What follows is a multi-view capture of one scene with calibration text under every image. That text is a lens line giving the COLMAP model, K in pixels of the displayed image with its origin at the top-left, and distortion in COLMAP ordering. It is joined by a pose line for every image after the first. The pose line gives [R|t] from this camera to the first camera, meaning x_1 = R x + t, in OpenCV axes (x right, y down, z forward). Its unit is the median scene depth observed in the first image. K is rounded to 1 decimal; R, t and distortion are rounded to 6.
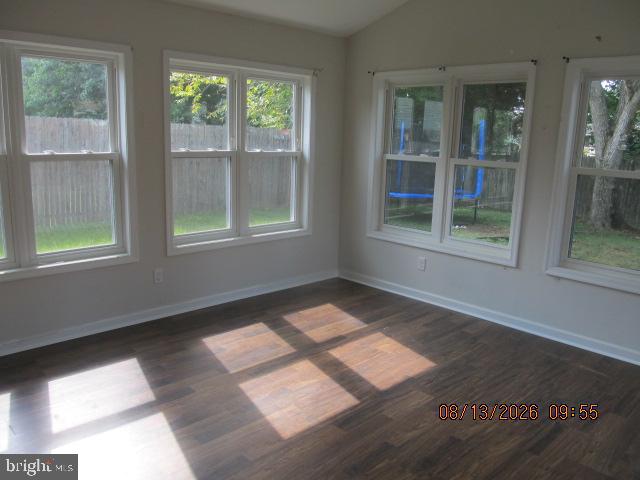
lens RADIAL K [[534.6, 0, 316.8], [0, 534.6, 241.2], [0, 0, 1]] dist [-0.043747, 0.006806]
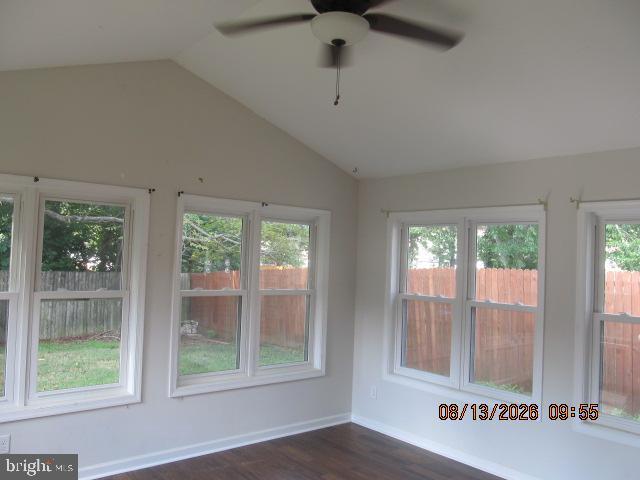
lens RADIAL K [[534.6, 0, 316.8], [0, 534.6, 241.2], [0, 0, 1]] dist [-0.043747, 0.006806]
pose [[0.065435, 0.009836, 0.997808, -0.548333], [0.178469, 0.983713, -0.021401, -0.157056], [-0.981767, 0.179478, 0.062614, 0.607244]]
